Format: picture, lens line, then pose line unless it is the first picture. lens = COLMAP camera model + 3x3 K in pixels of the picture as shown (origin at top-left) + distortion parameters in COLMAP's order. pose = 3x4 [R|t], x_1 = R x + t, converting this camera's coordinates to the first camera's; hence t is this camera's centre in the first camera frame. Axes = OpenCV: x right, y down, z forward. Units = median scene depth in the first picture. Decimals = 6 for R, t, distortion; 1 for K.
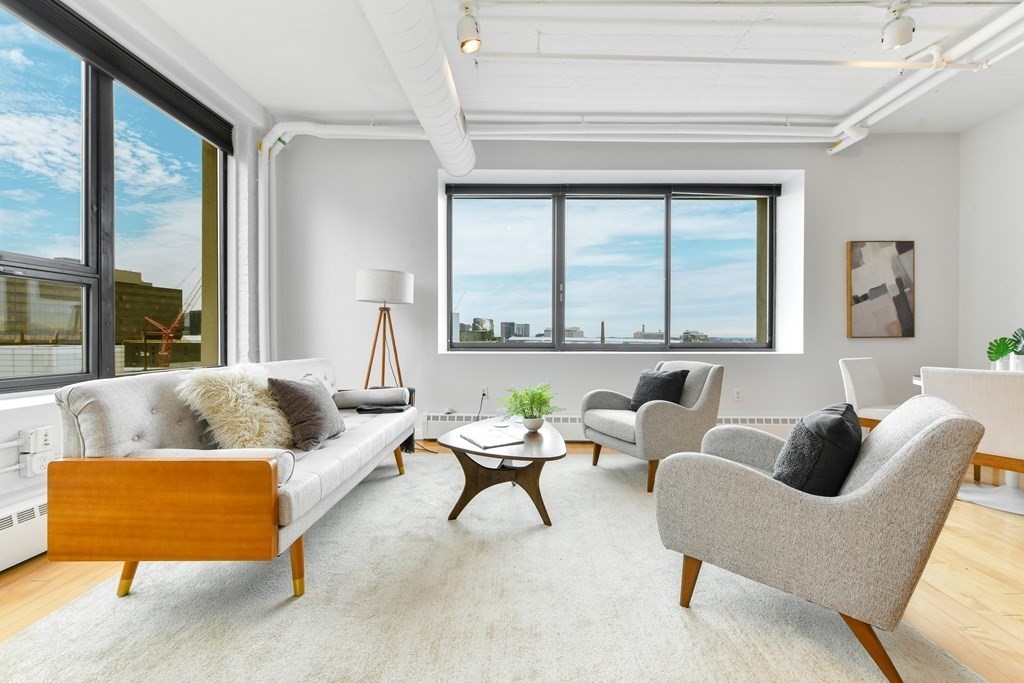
lens RADIAL K [[407.4, 0, 527.8], [0, 407.4, 341.7], [0, 0, 1]] dist [0.006722, -0.000945]
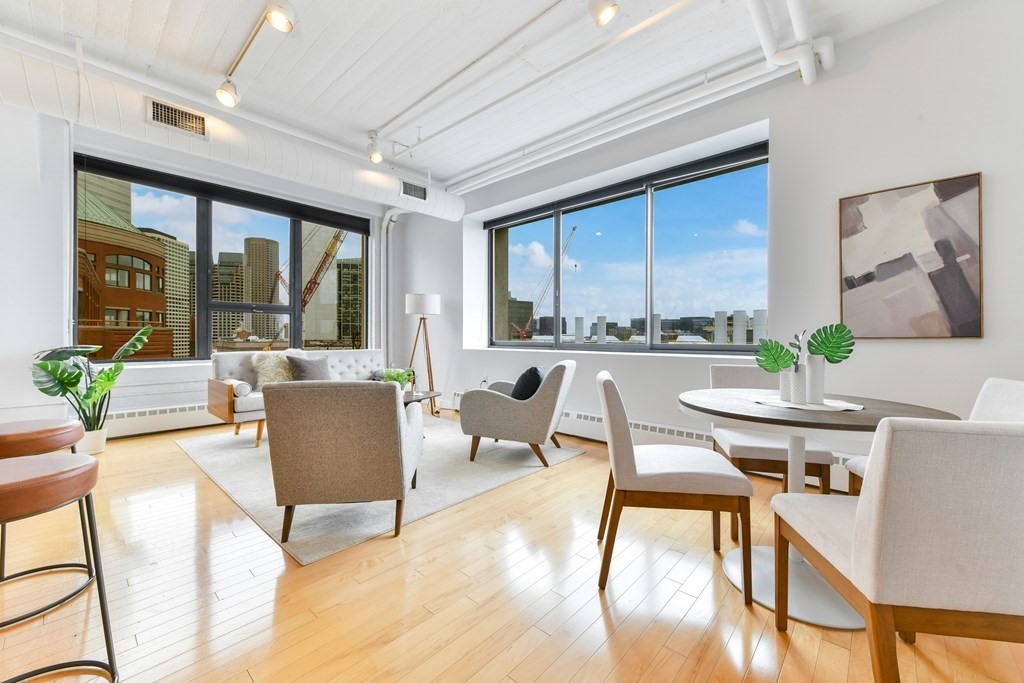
lens RADIAL K [[407.4, 0, 516.6], [0, 407.4, 337.5], [0, 0, 1]] dist [0.006722, -0.000945]
pose [[0.729281, 0.001494, -0.684213, 0.879131], [-0.009879, 0.999916, -0.008347, -0.000431], [0.684143, 0.012847, 0.729235, 0.130327]]
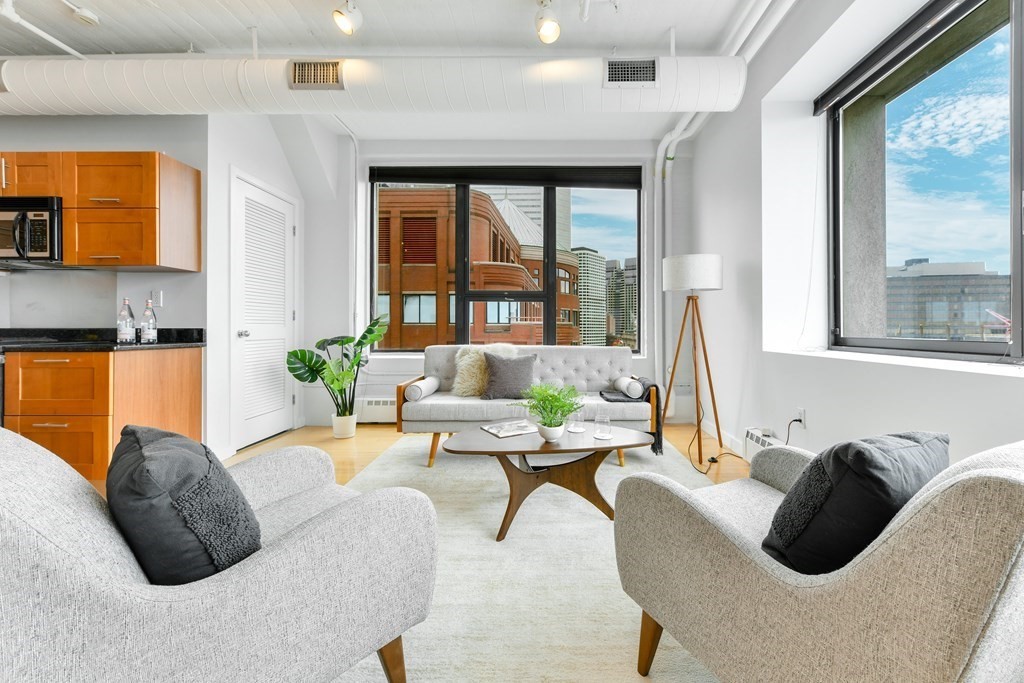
lens RADIAL K [[407.4, 0, 535.8], [0, 407.4, 329.1], [0, 0, 1]] dist [0.006722, -0.000945]
pose [[-0.020271, -0.000023, -0.999795, 0.535968], [-0.014764, 0.999891, 0.000276, -0.004576], [0.999686, 0.014767, -0.020269, 0.631509]]
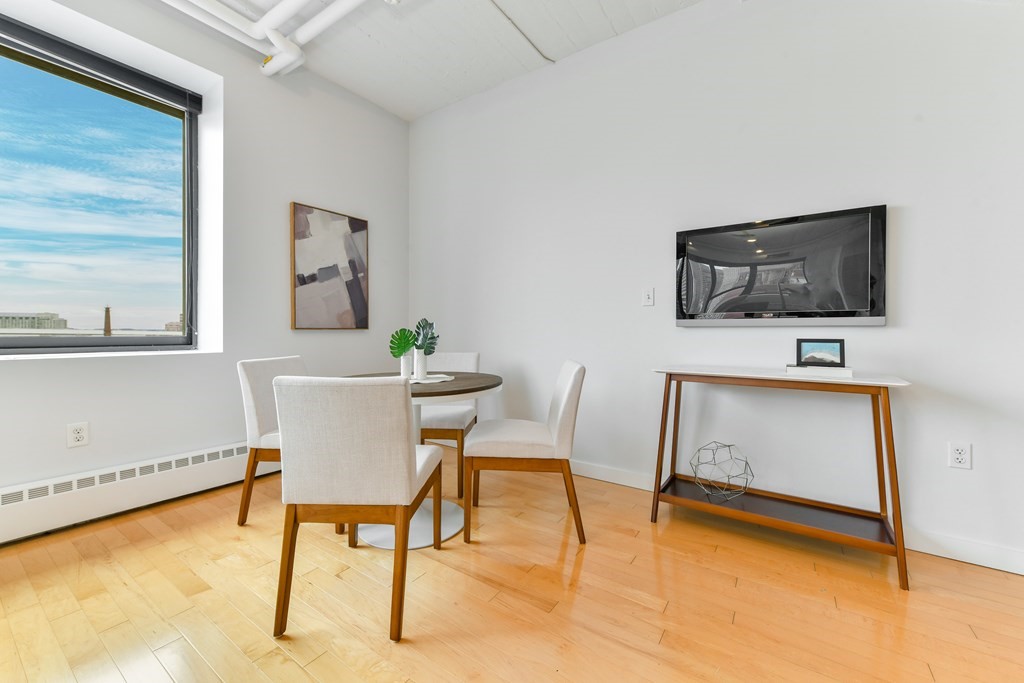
lens RADIAL K [[407.4, 0, 526.6], [0, 407.4, 330.9], [0, 0, 1]] dist [0.006722, -0.000945]
pose [[0.558584, 0.004129, 0.829438, 0.410091], [0.003352, 0.999968, -0.007235, 0.000472], [-0.829441, 0.006822, 0.558553, 0.224500]]
